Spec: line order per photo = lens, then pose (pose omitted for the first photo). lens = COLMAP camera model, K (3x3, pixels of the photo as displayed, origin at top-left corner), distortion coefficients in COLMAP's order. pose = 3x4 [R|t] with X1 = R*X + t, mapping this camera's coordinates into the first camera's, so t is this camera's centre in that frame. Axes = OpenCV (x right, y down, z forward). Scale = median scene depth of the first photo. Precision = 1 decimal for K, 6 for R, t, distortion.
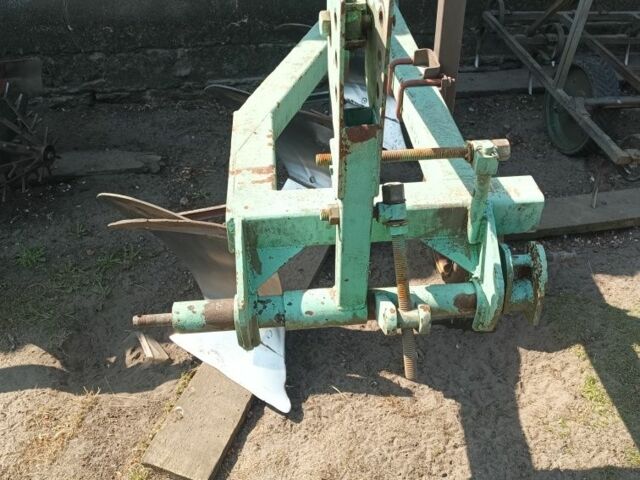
lens RADIAL K [[614.0, 0, 320.4], [0, 614.0, 240.4], [0, 0, 1]] dist [0.020087, 0.000000]
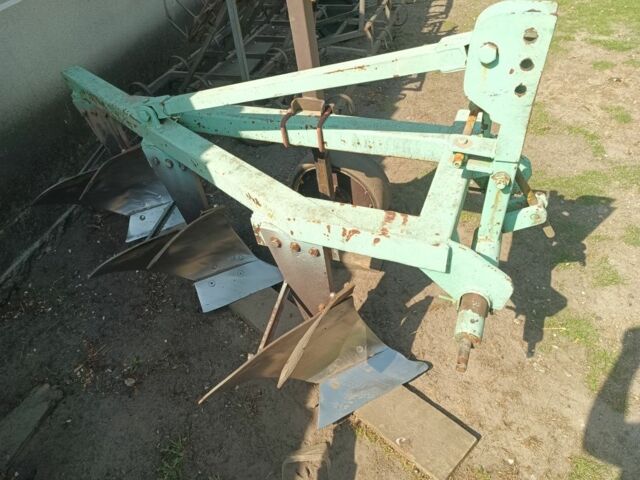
lens RADIAL K [[462.2, 0, 307.0], [0, 462.2, 248.1], [0, 0, 1]] dist [0.027232, -0.011396]
pose [[0.451570, -0.659864, 0.600552, -0.569493], [0.663042, 0.698576, 0.269011, -0.319526], [-0.597043, 0.276714, 0.752974, 0.323325]]
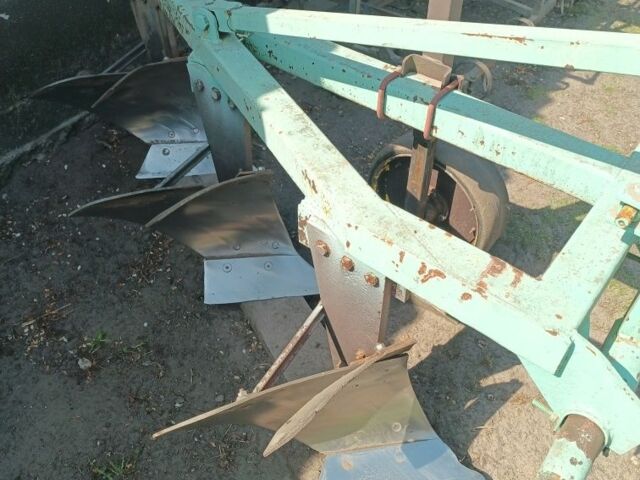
lens RADIAL K [[614.0, 0, 317.1], [0, 614.0, 239.7], [0, 0, 1]] dist [0.020087, 0.000000]
pose [[0.675507, -0.500980, 0.541026, -0.503499], [0.456100, 0.860421, 0.227262, -0.326780], [-0.579365, 0.093244, 0.809717, 0.363350]]
